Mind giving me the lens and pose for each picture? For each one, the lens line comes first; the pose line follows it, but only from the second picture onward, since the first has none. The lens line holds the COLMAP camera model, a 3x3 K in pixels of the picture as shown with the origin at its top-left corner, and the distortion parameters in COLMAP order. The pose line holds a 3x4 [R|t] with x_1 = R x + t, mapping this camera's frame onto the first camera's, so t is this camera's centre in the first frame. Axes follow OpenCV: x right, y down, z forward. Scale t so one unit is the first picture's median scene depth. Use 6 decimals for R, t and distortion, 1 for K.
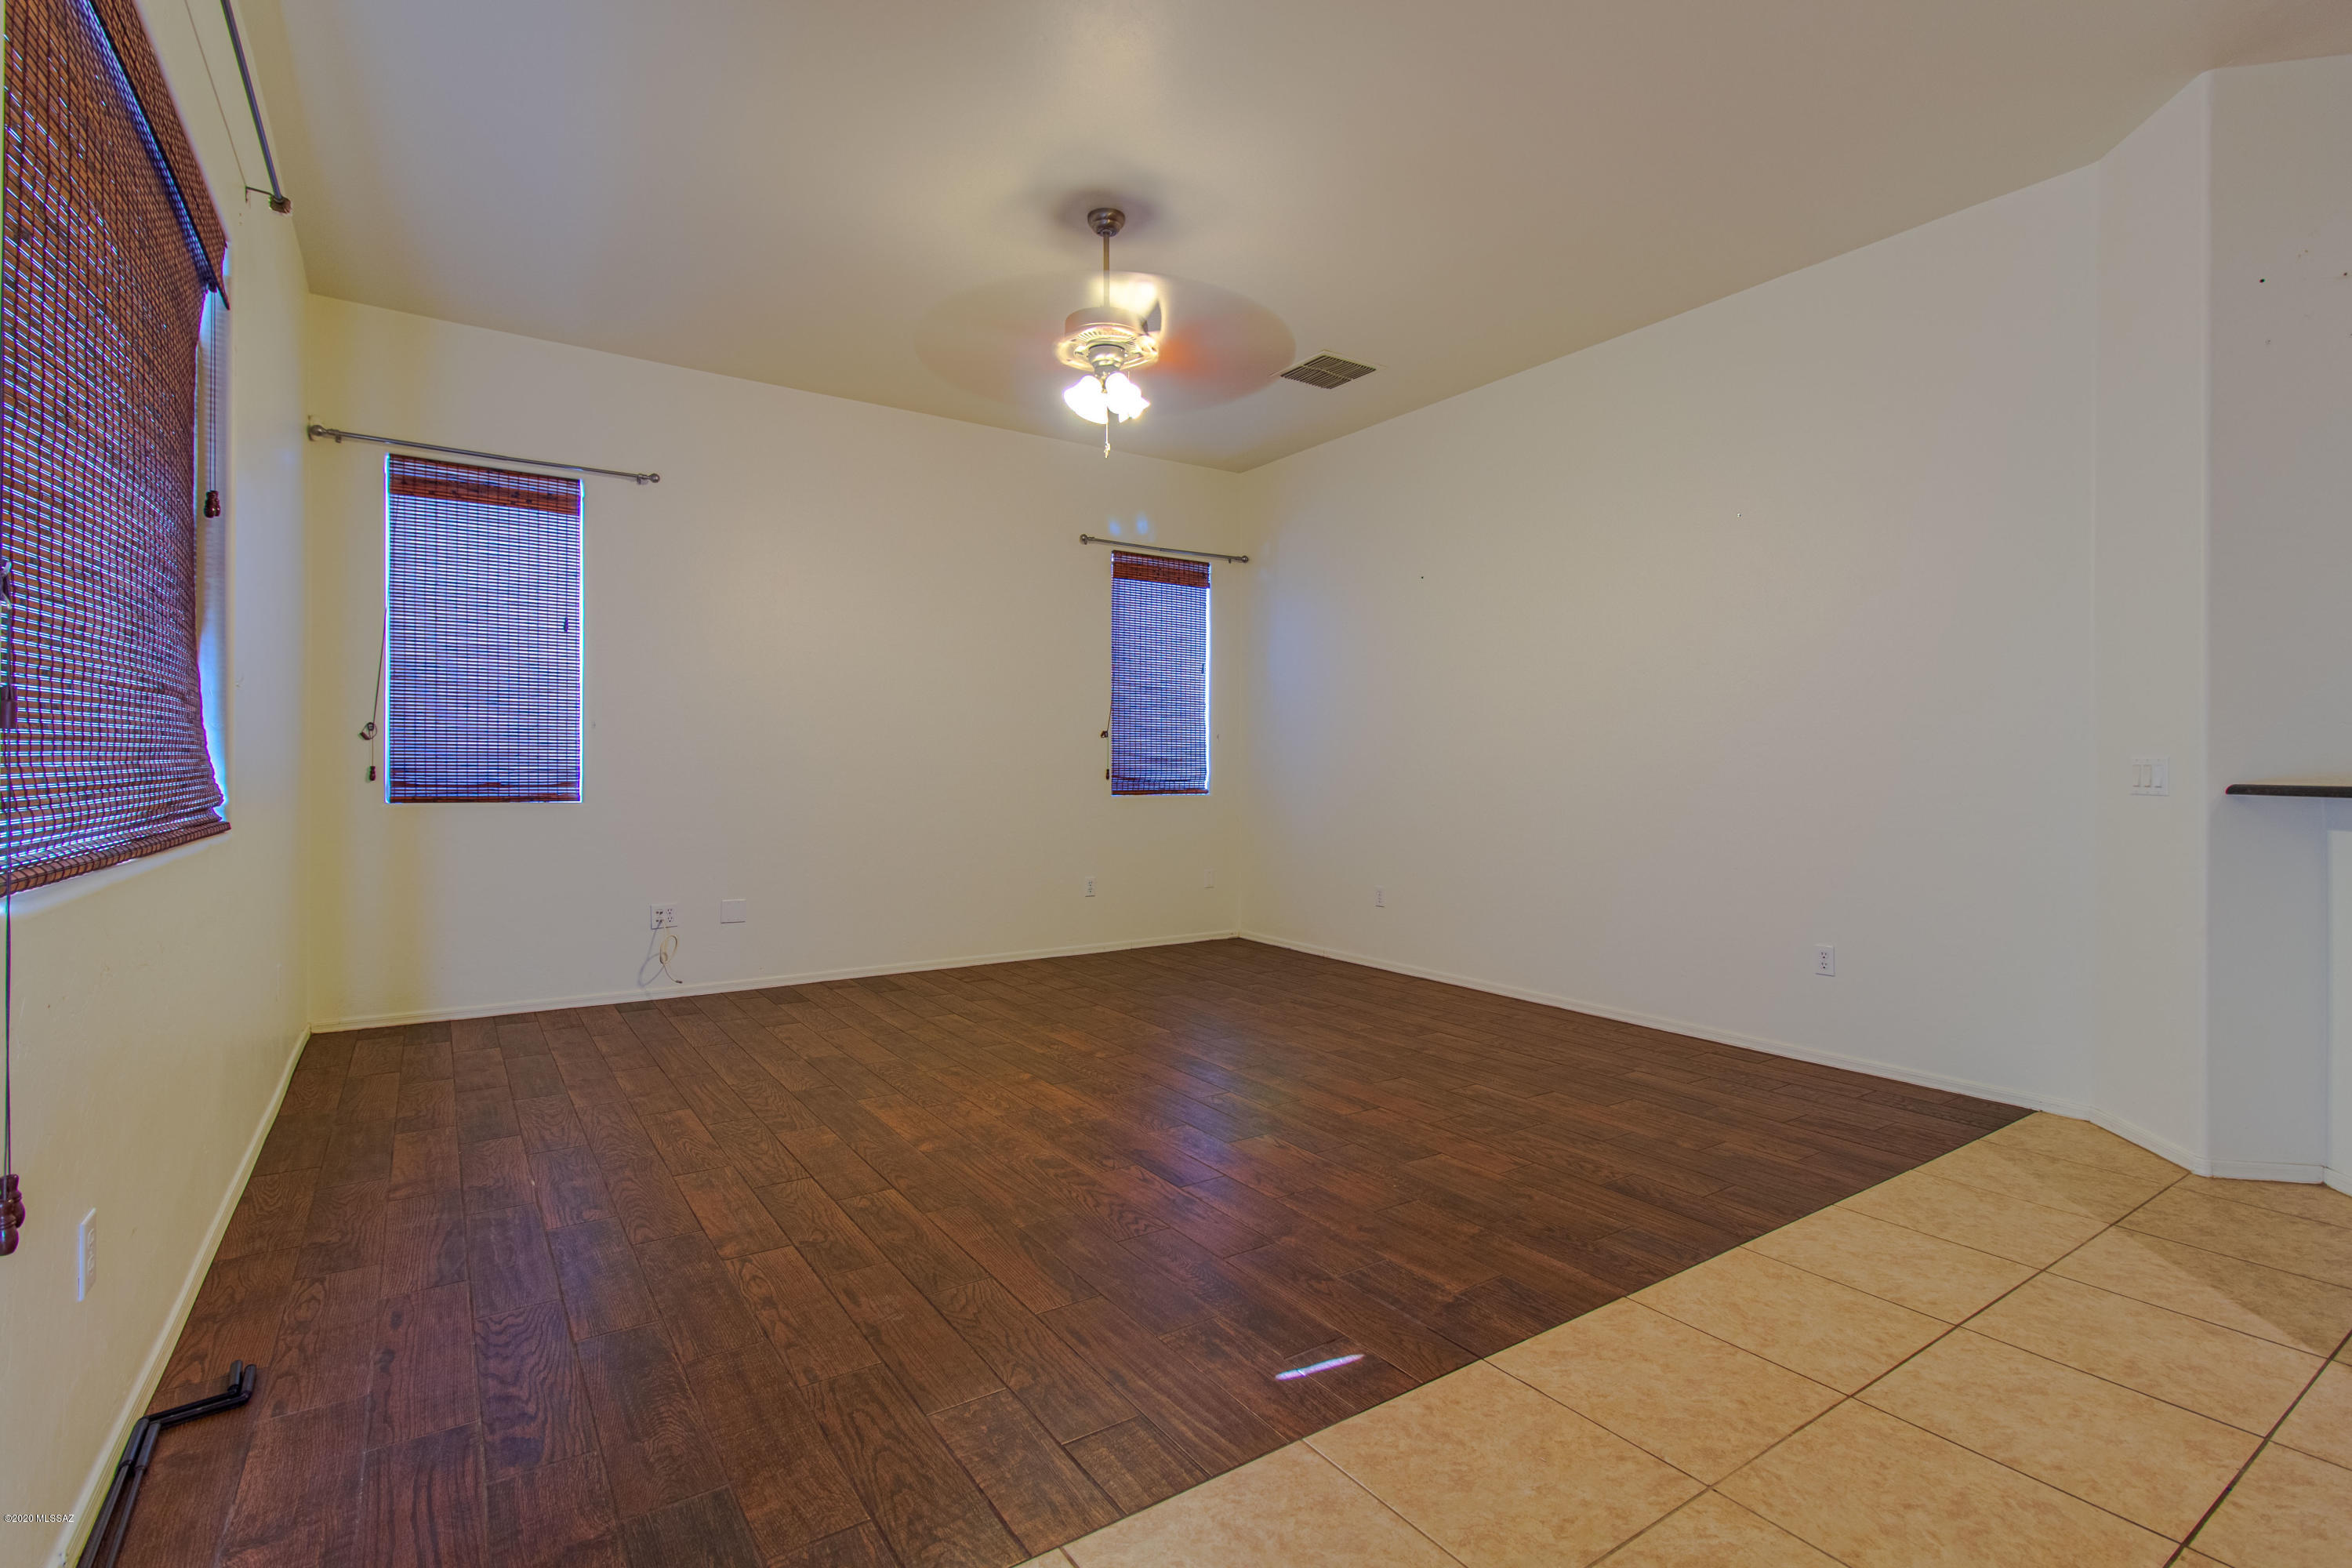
lens RADIAL K [[1095.4, 0, 1189.4], [0, 1095.4, 764.0], [0, 0, 1]] dist [0.001744, 0.000040]
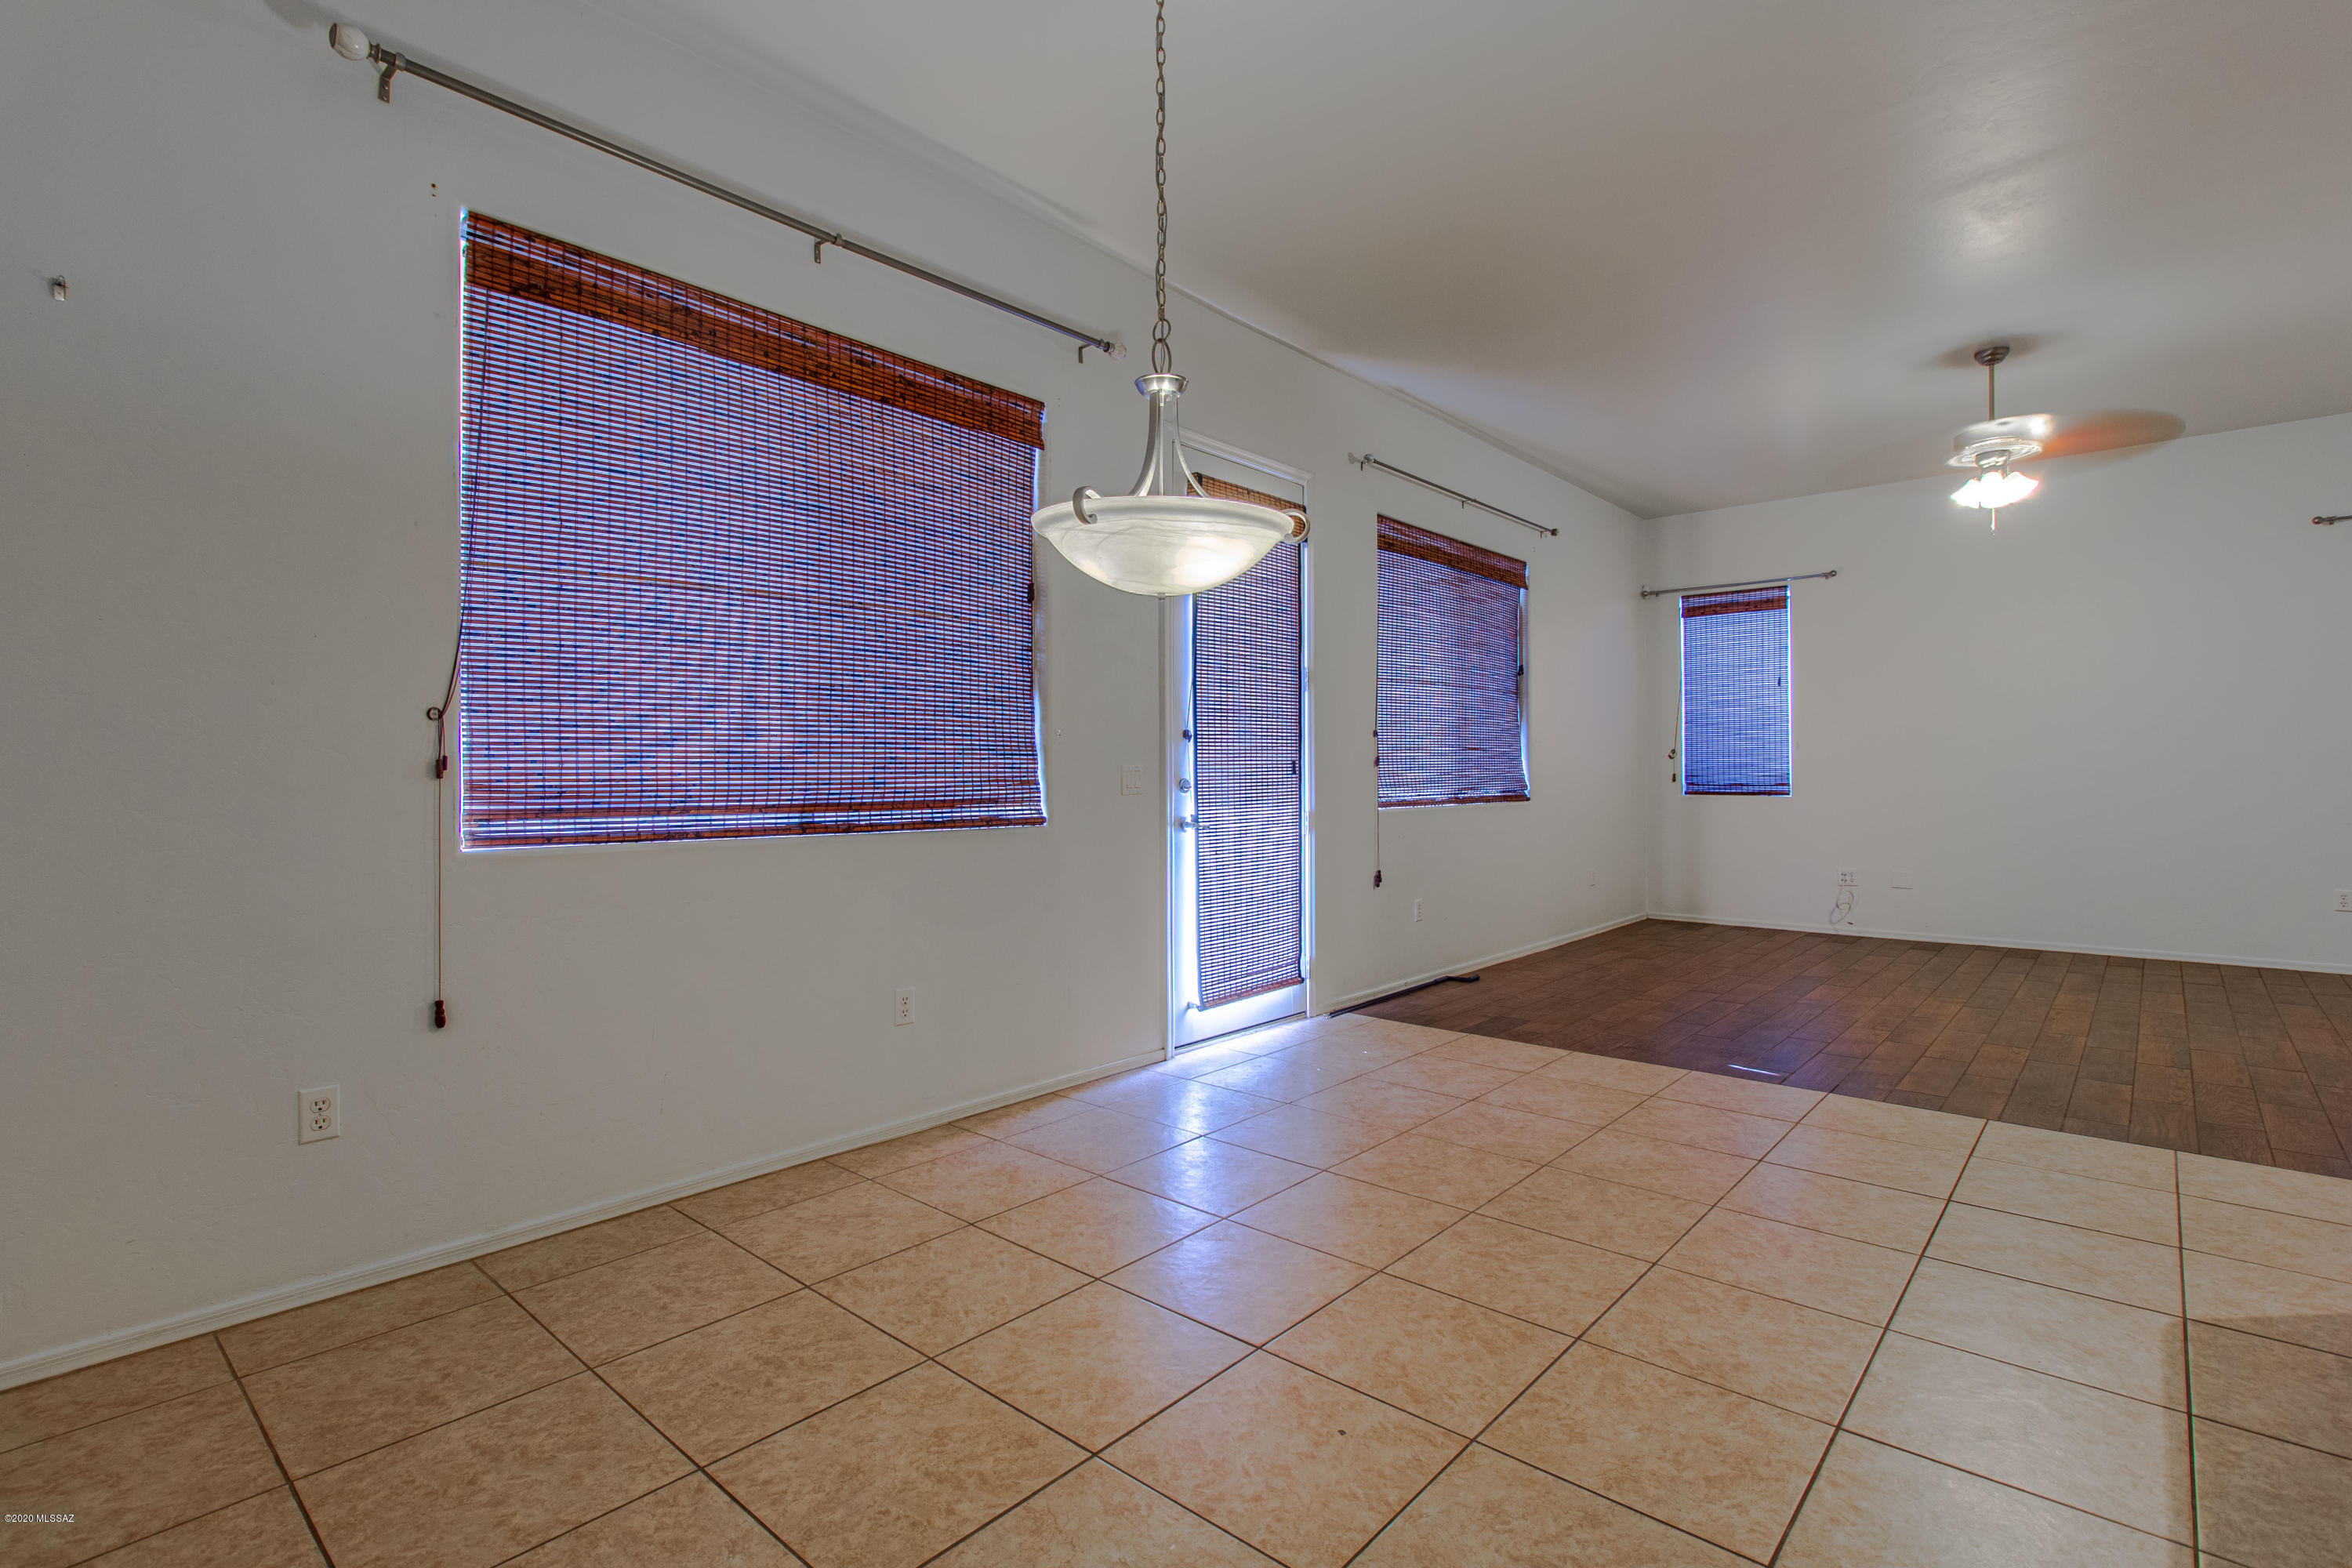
lens RADIAL K [[1095.4, 0, 1157.9], [0, 1095.4, 775.8], [0, 0, 1]] dist [0.001744, 0.000040]
pose [[0.231018, -0.004933, -0.972937, 0.768120], [0.010196, 0.999945, -0.002649, 0.001296], [0.972896, -0.009308, 0.231055, -0.220826]]
